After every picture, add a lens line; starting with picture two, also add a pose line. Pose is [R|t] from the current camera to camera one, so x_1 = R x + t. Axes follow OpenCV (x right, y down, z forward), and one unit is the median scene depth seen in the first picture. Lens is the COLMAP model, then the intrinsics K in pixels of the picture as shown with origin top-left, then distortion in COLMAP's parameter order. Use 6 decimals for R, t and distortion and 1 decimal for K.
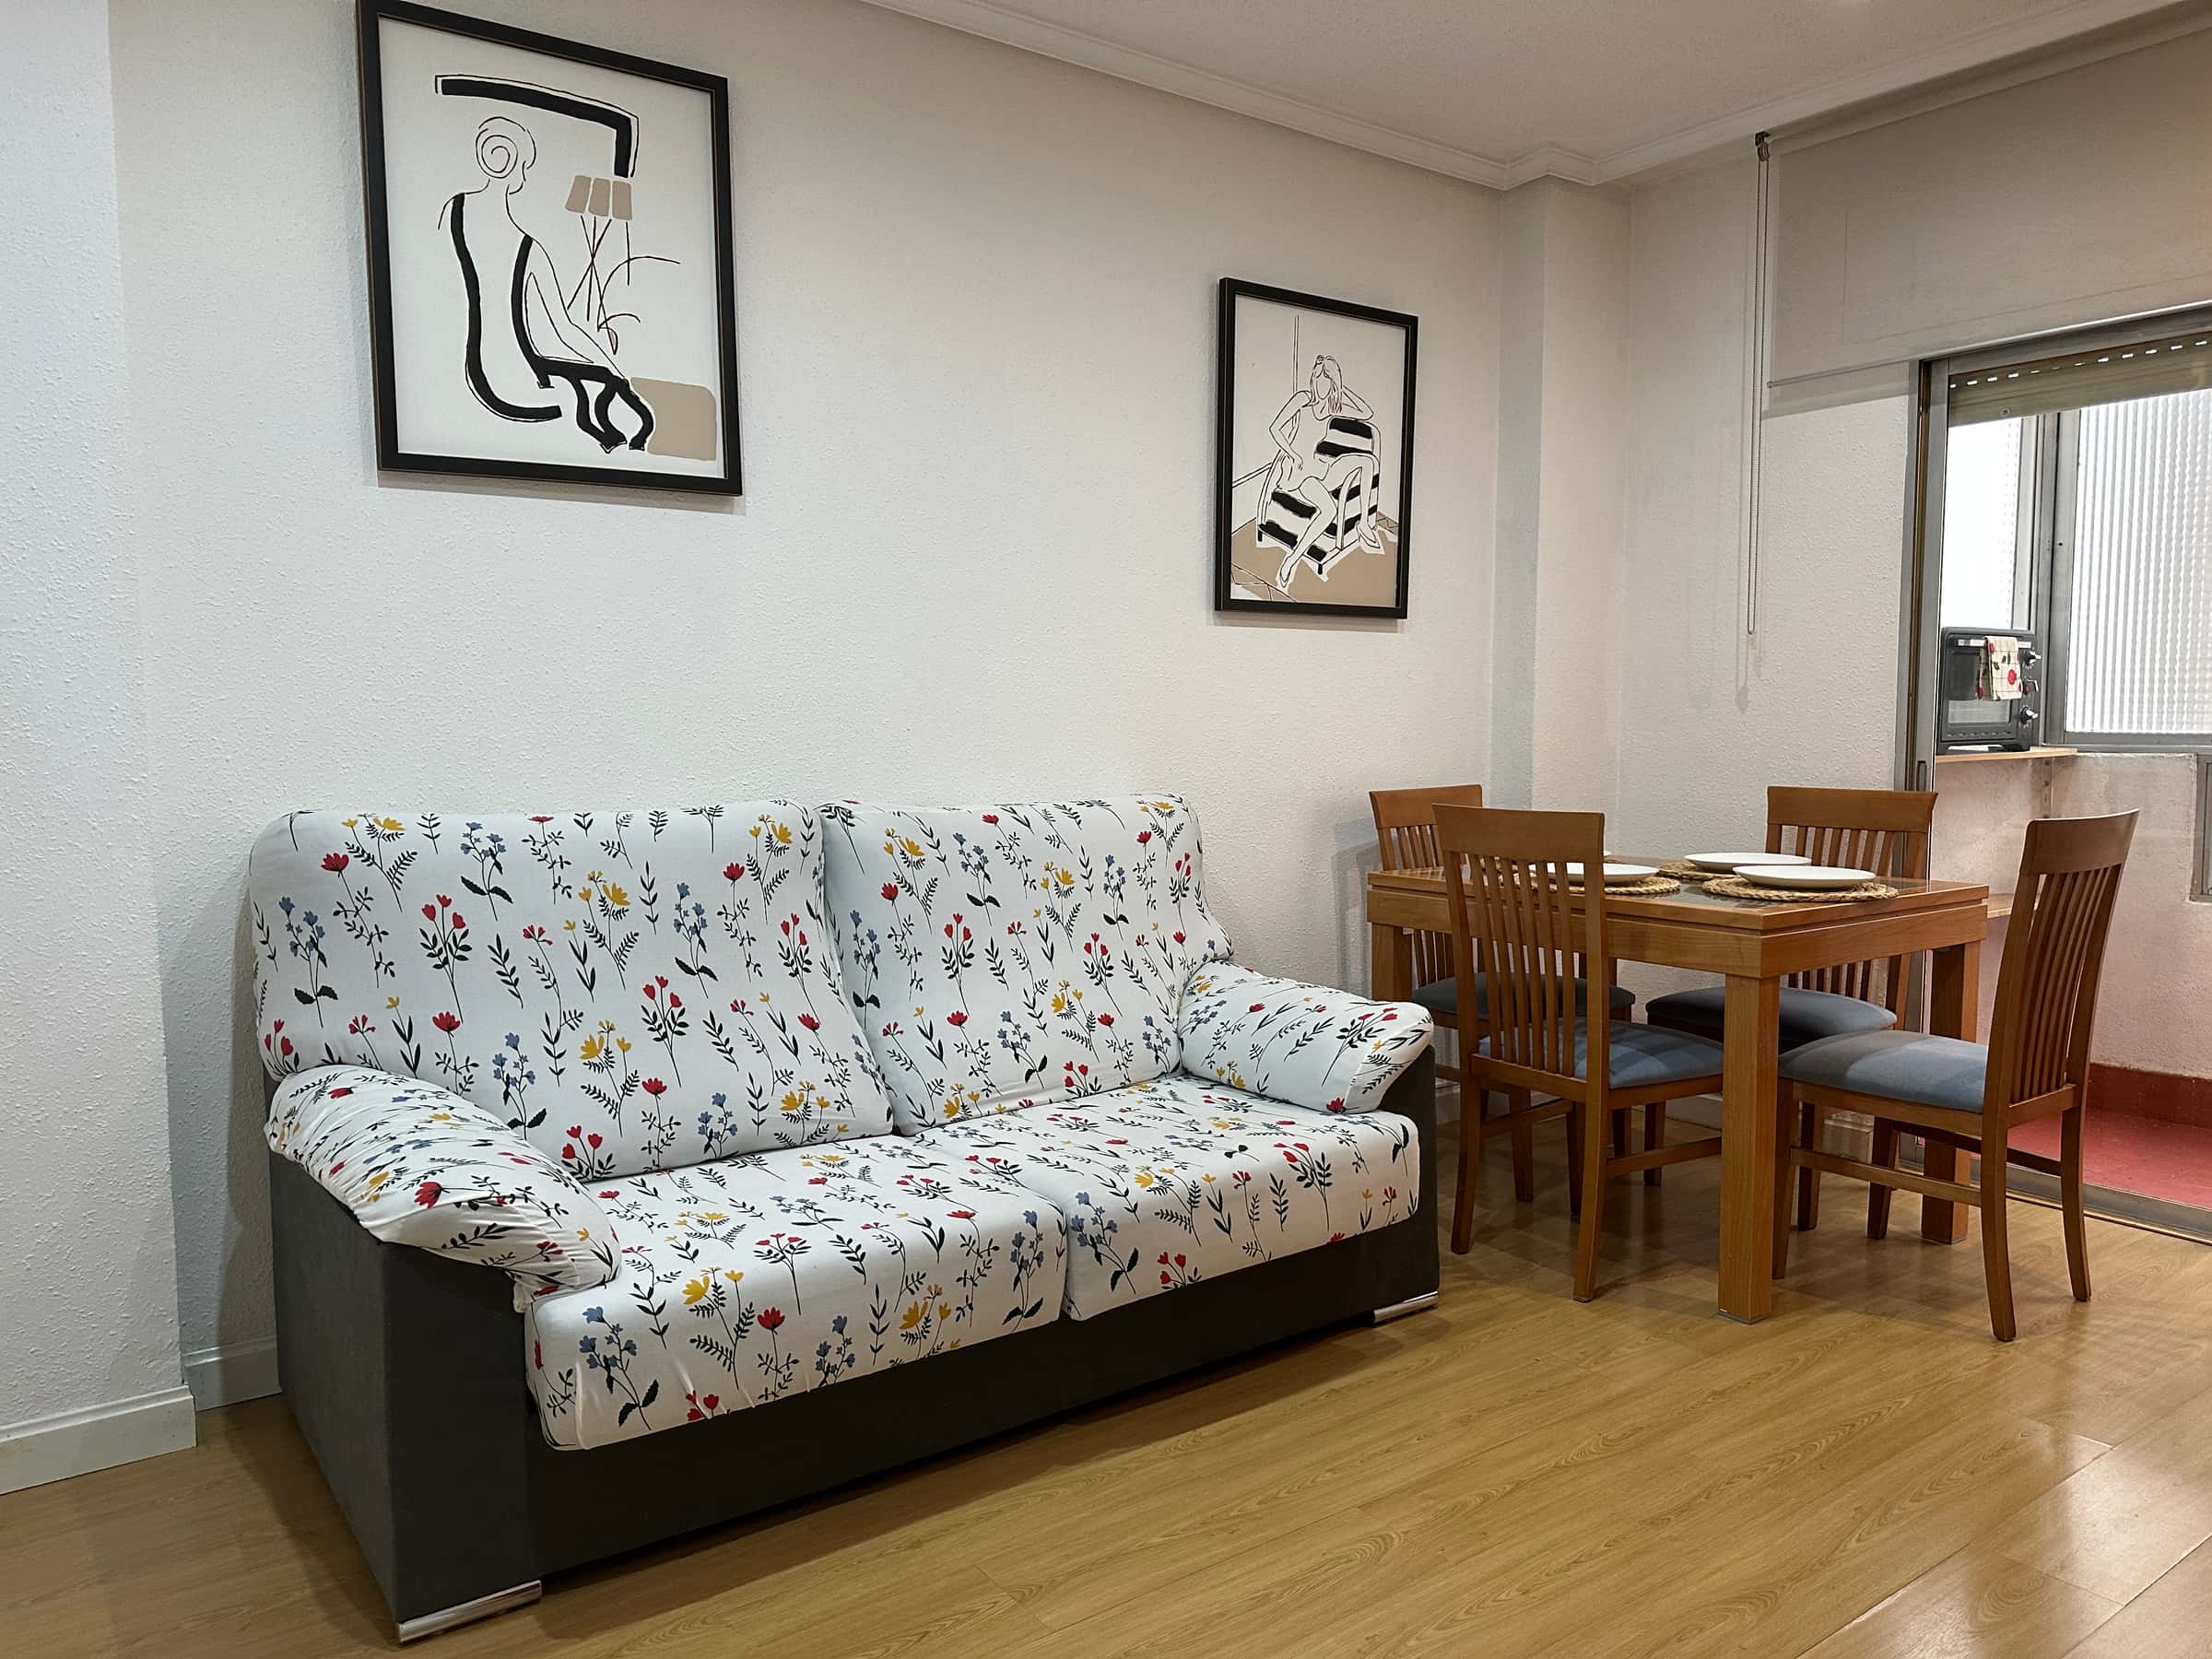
lens RADIAL K [[1500.4, 0, 1106.0], [0, 1500.4, 829.5], [0, 0, 1]] dist [0.151805, -0.296546]
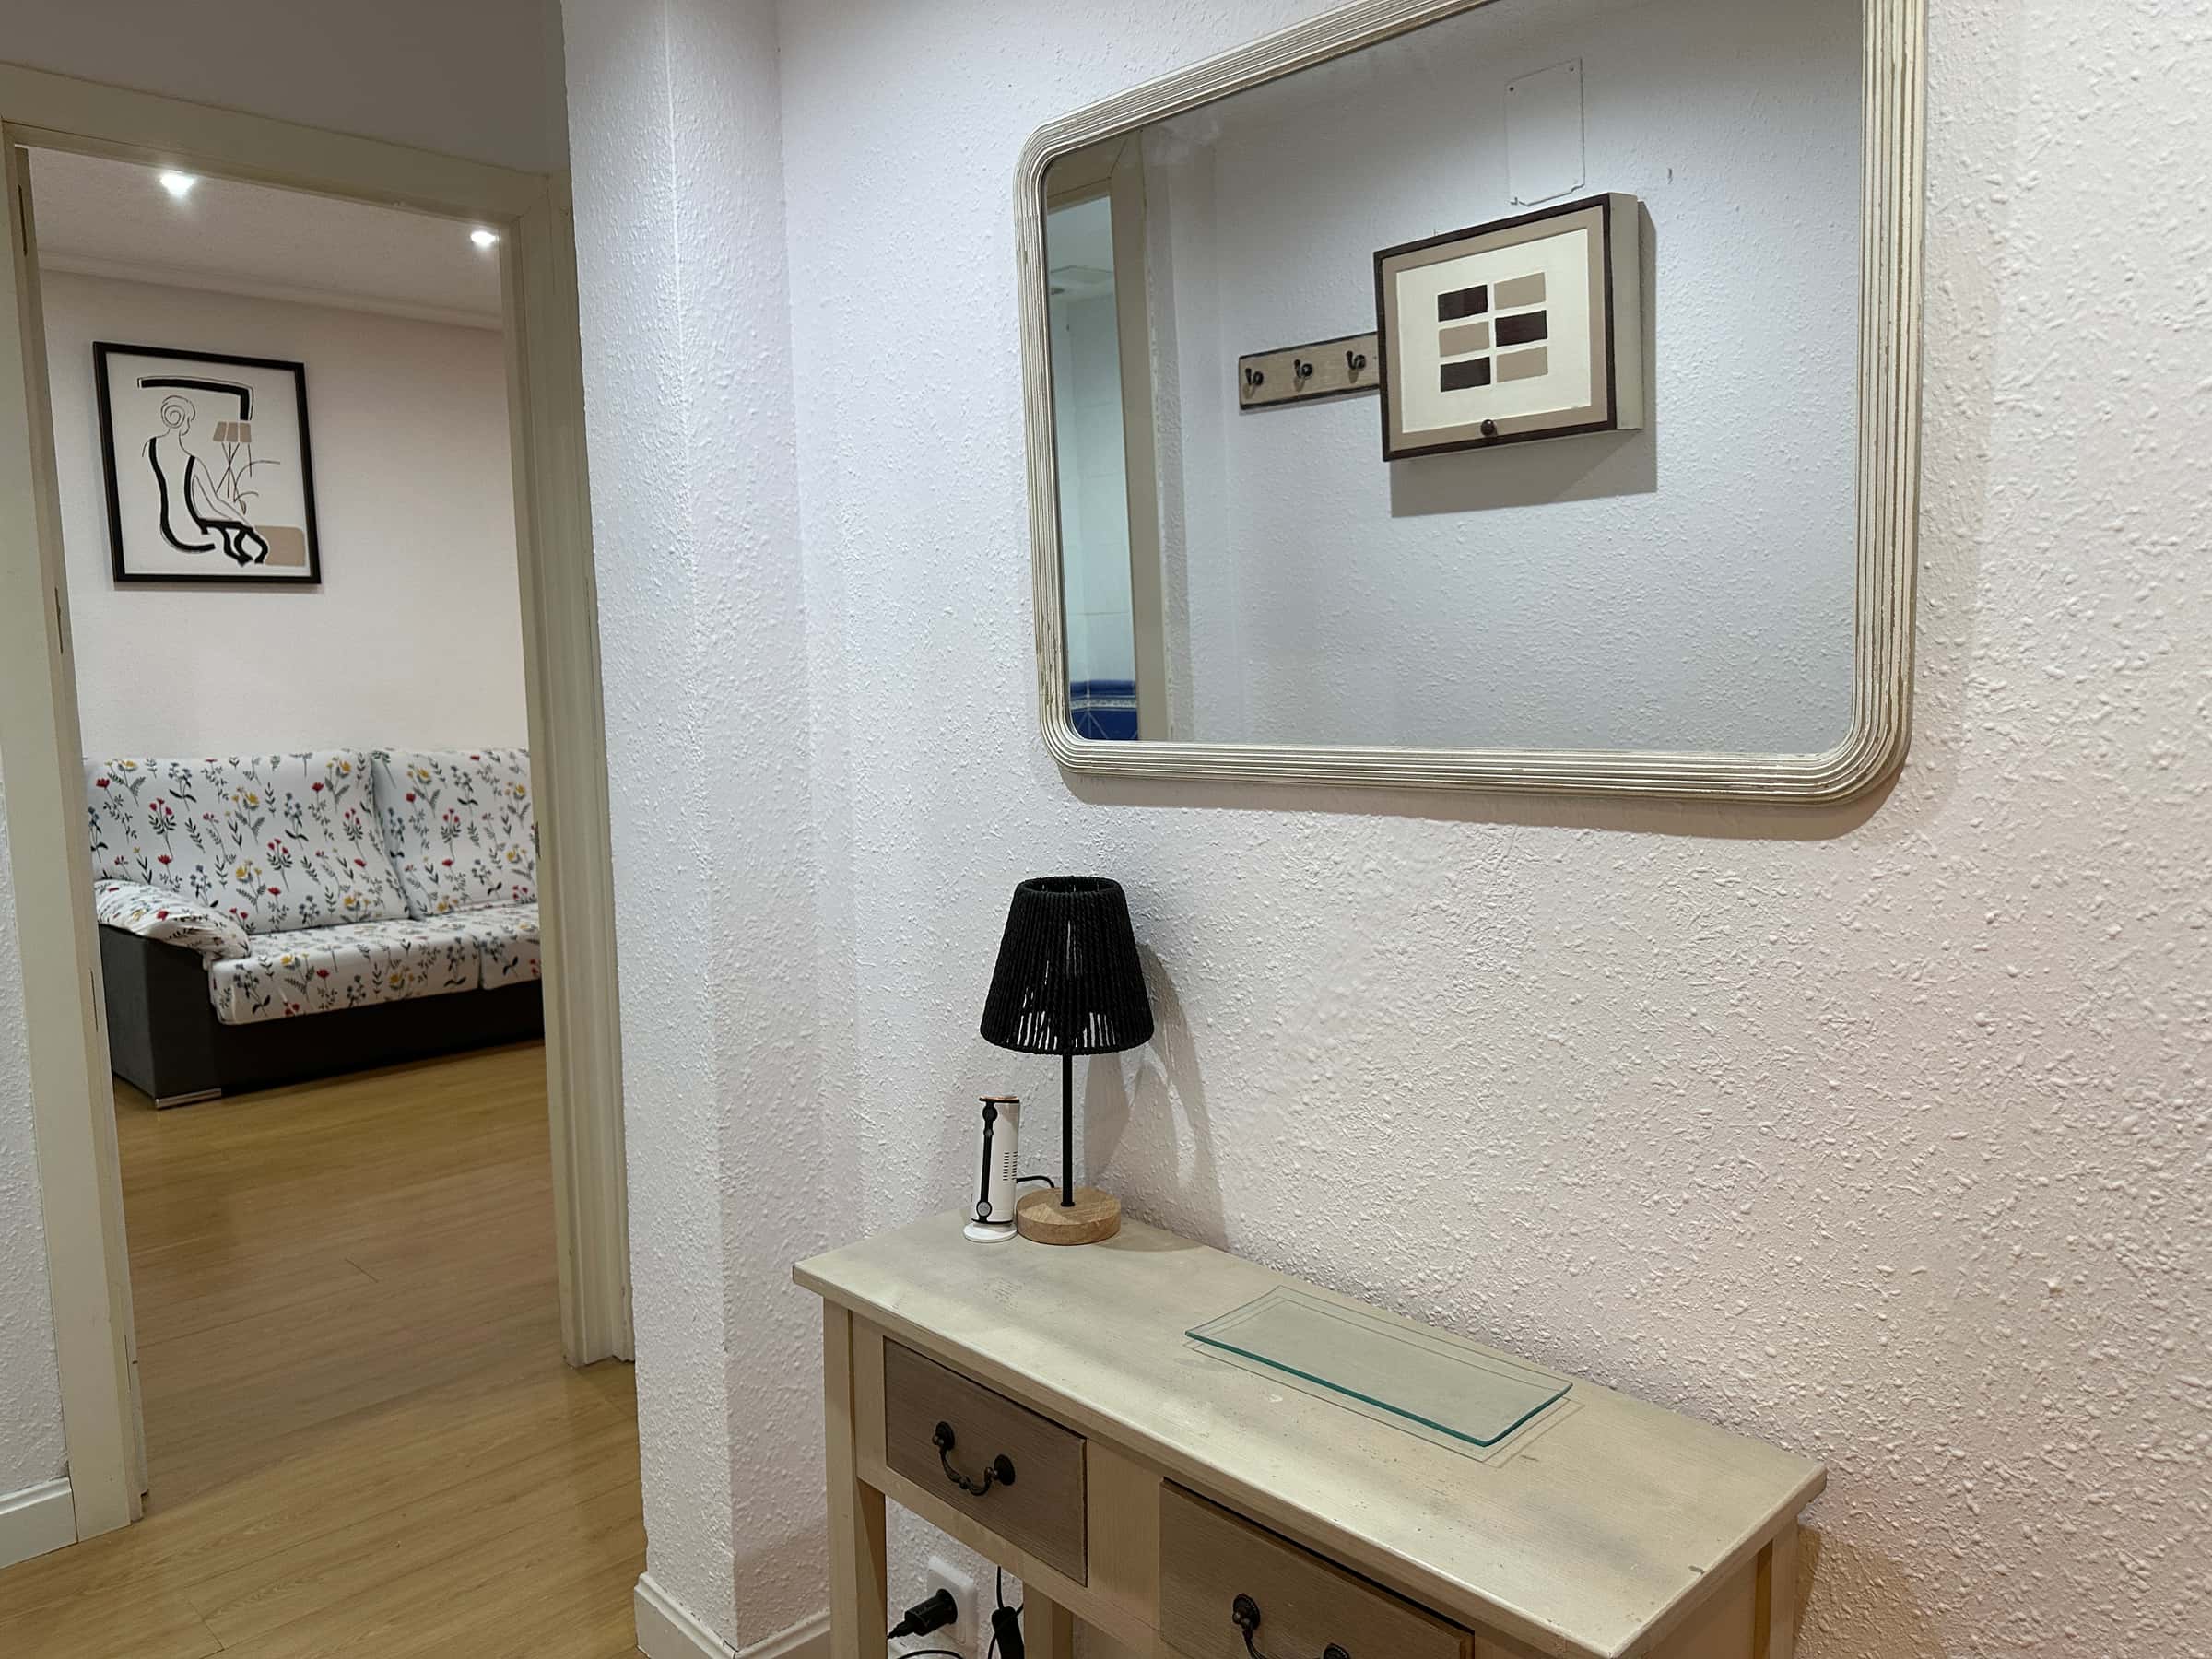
lens RADIAL K [[1582.9, 0, 1106.0], [0, 1582.9, 829.5], [0, 0, 1]] dist [0.001200, 0.006794]
pose [[0.989484, -0.025877, 0.142311, 0.463775], [0.021366, 0.999222, 0.033137, 0.037524], [-0.143057, -0.029748, 0.989267, -1.151887]]
